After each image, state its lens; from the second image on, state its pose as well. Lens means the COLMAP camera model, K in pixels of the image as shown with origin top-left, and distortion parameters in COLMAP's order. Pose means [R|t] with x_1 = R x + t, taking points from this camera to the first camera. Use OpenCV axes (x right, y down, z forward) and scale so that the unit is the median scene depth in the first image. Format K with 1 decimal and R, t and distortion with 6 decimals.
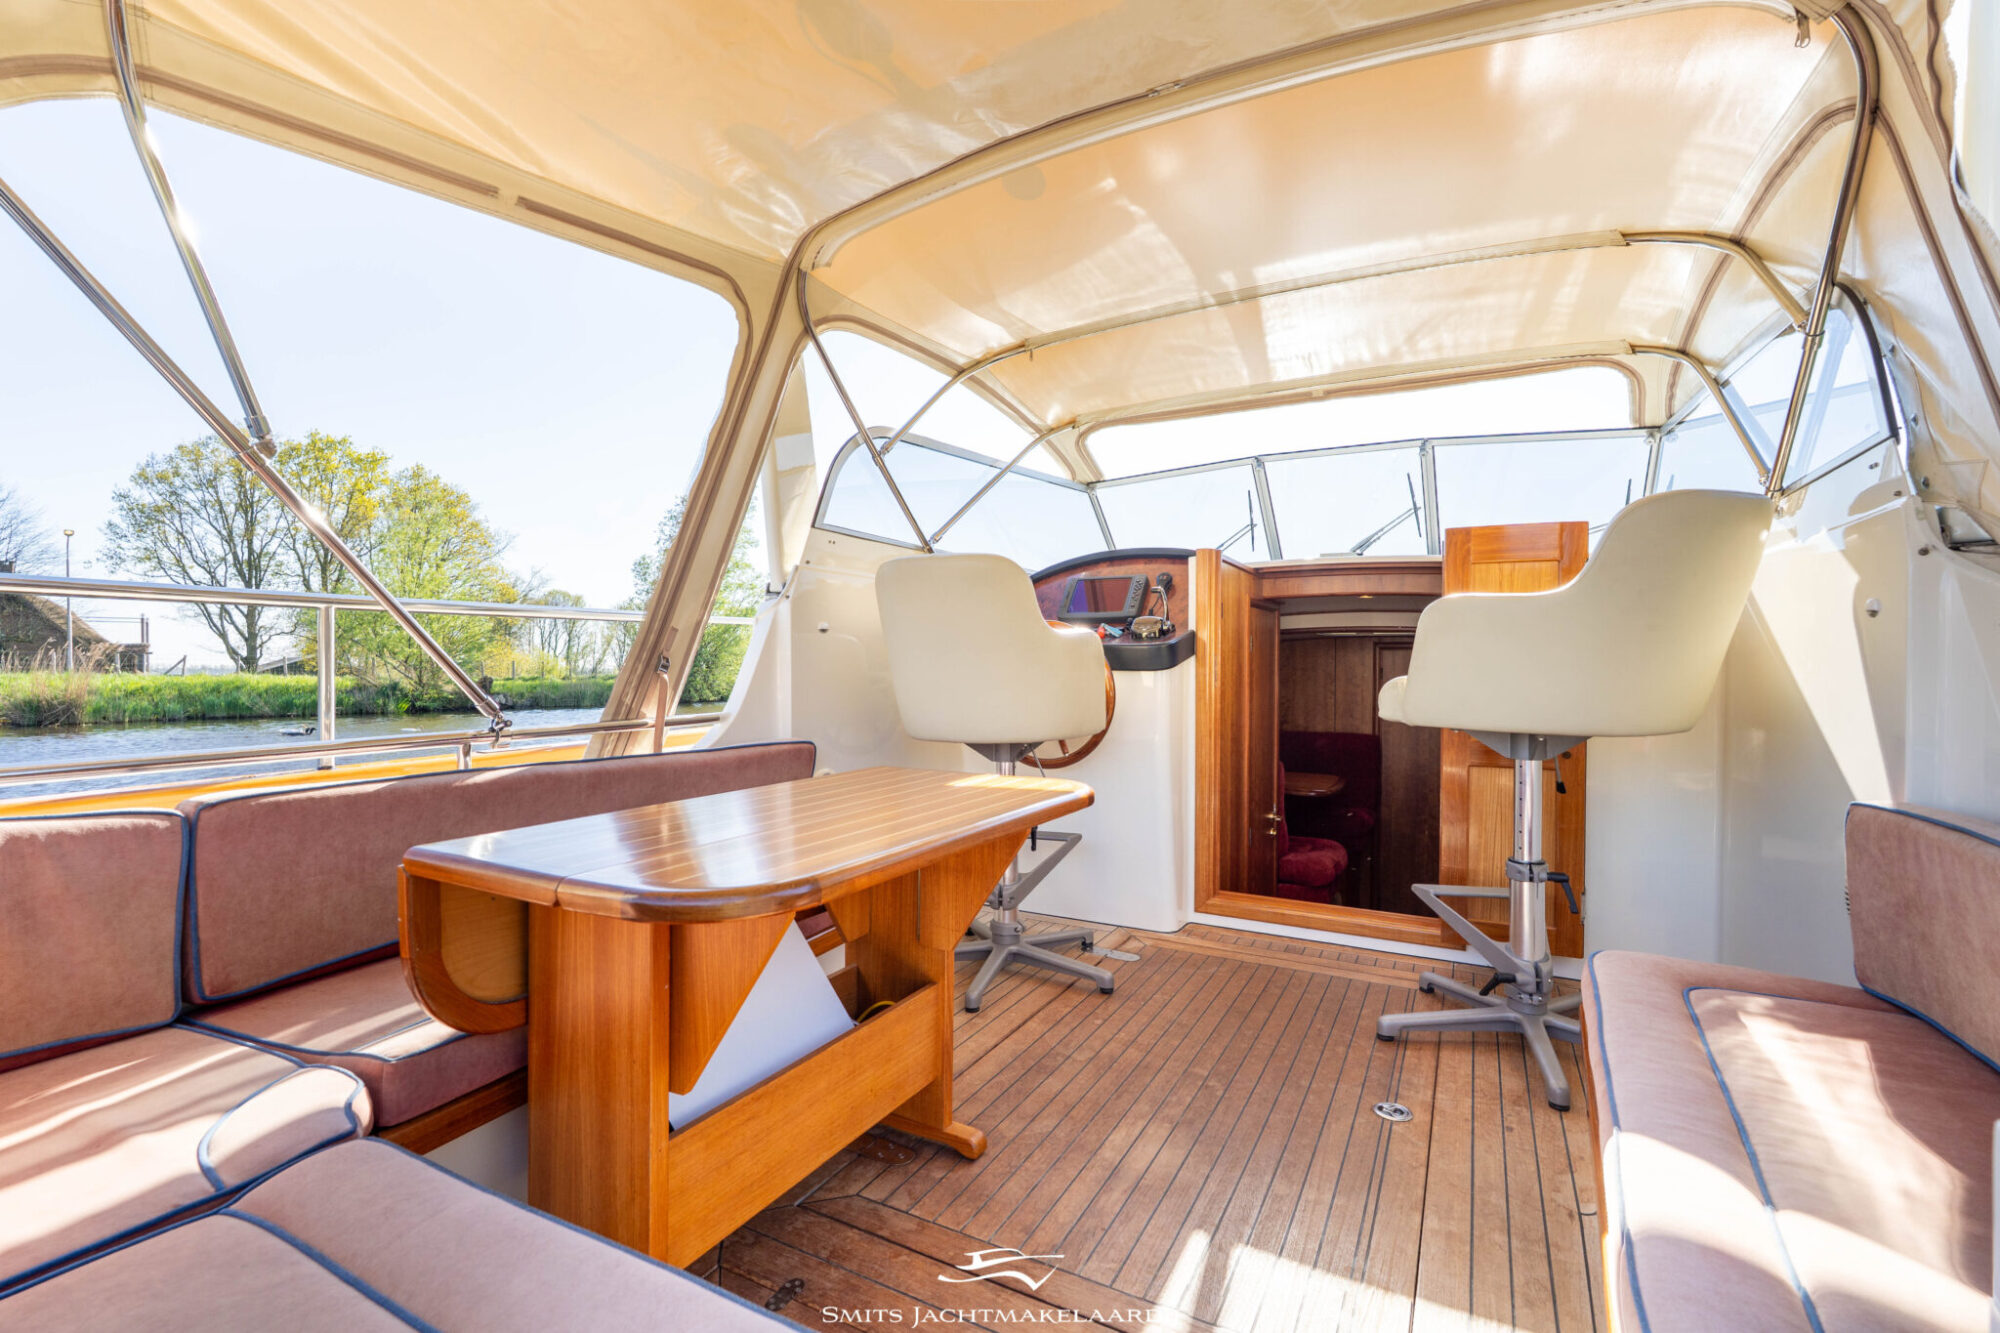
lens RADIAL K [[882.2, 0, 1000.0], [0, 882.2, 666.5], [0, 0, 1]] dist [-0.000174, 0.000127]
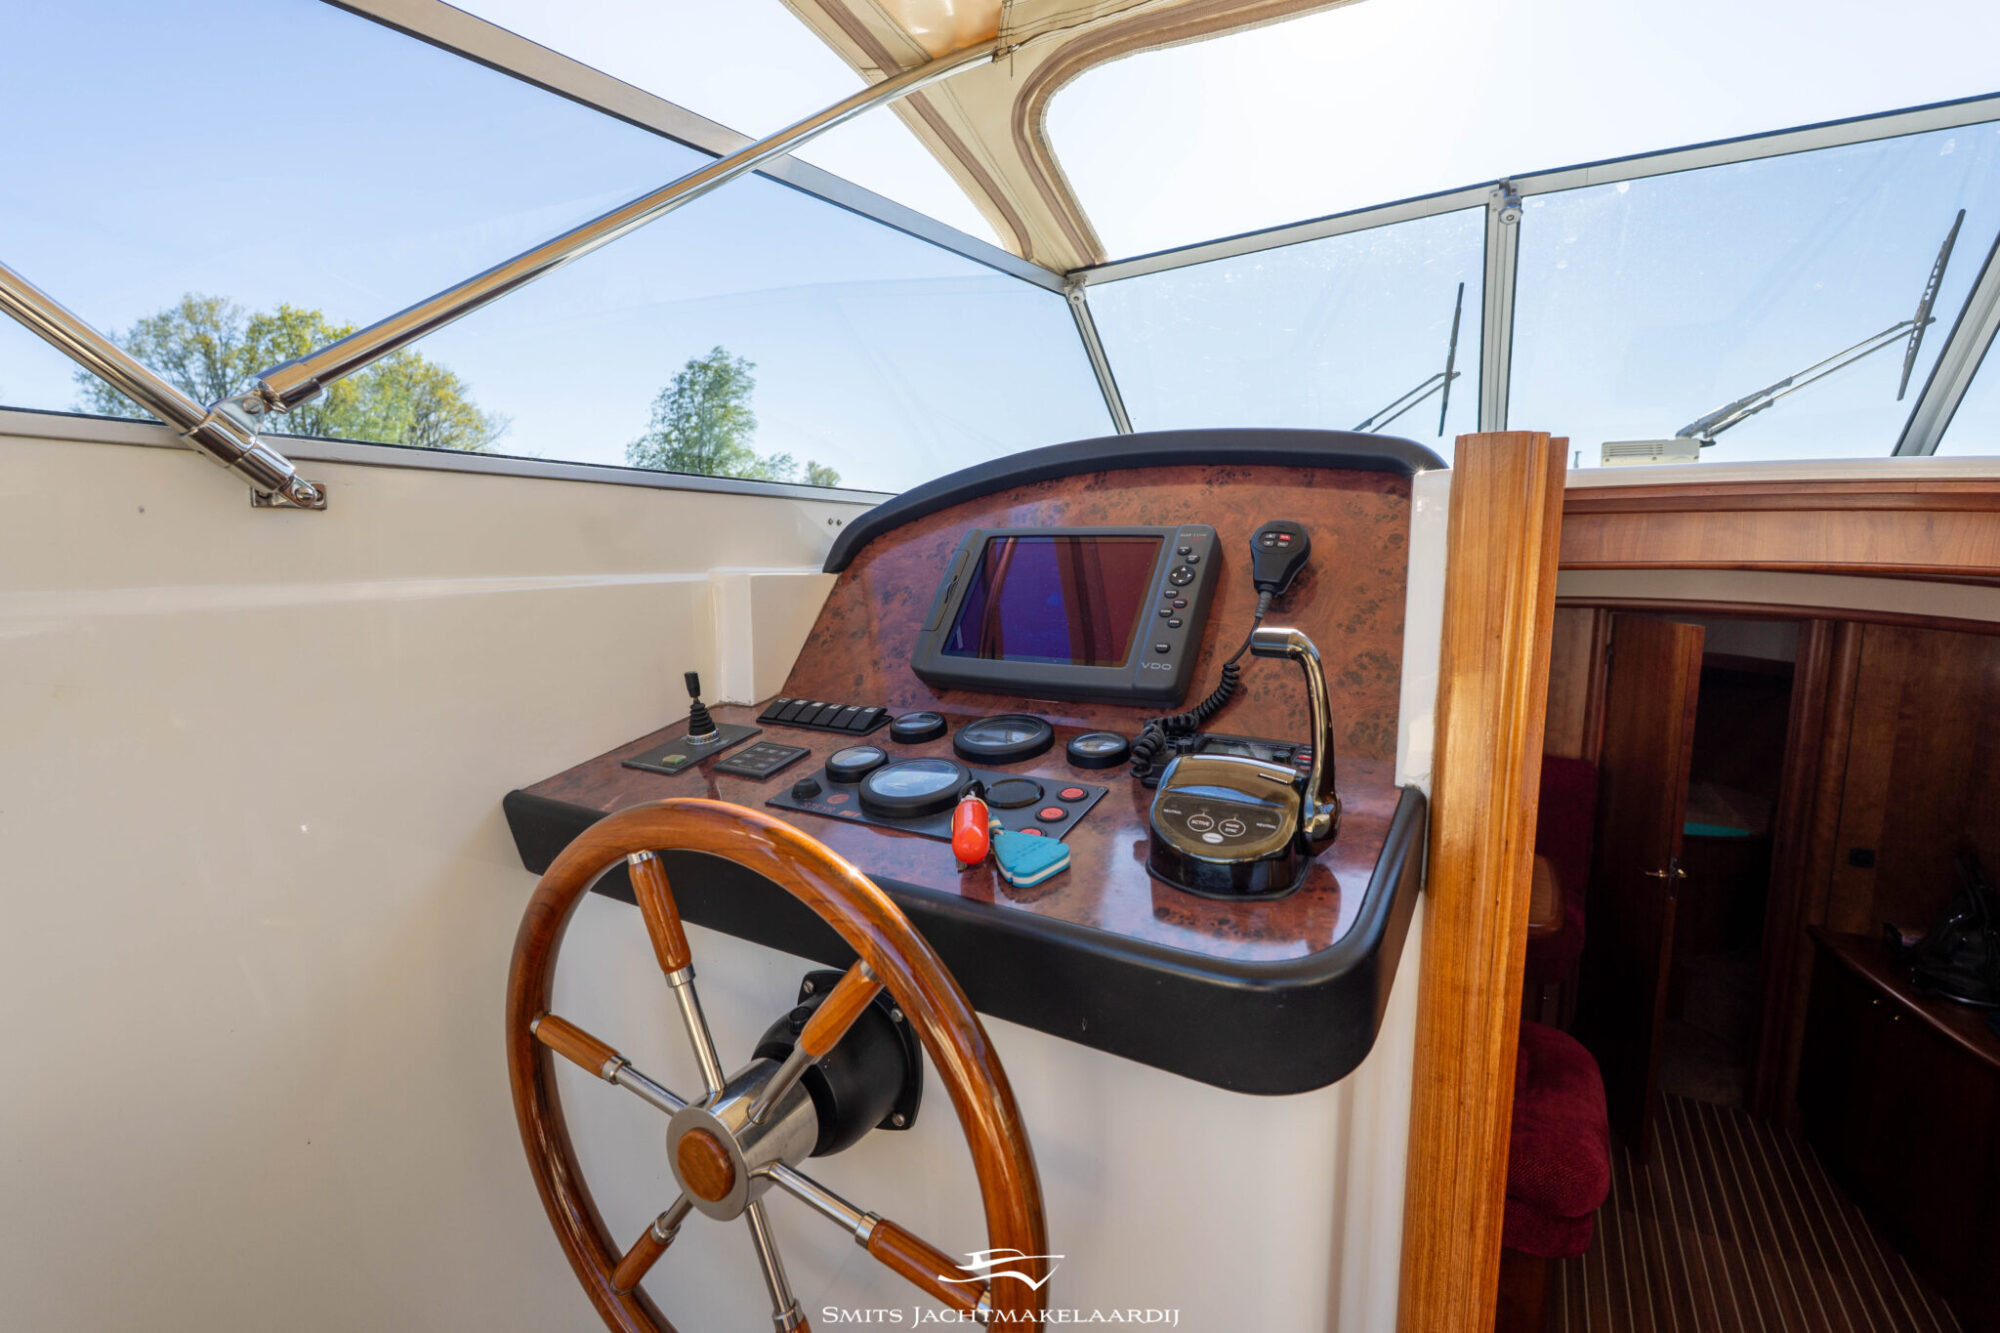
lens RADIAL K [[905.2, 0, 1000.0], [0, 905.2, 666.5], [0, 0, 1]] dist [-0.002213, -0.000187]
pose [[0.999400, 0.004862, -0.034285, 0.120663], [-0.000610, 0.992411, 0.122964, -0.107391], [0.034623, -0.122869, 0.991819, 0.791780]]
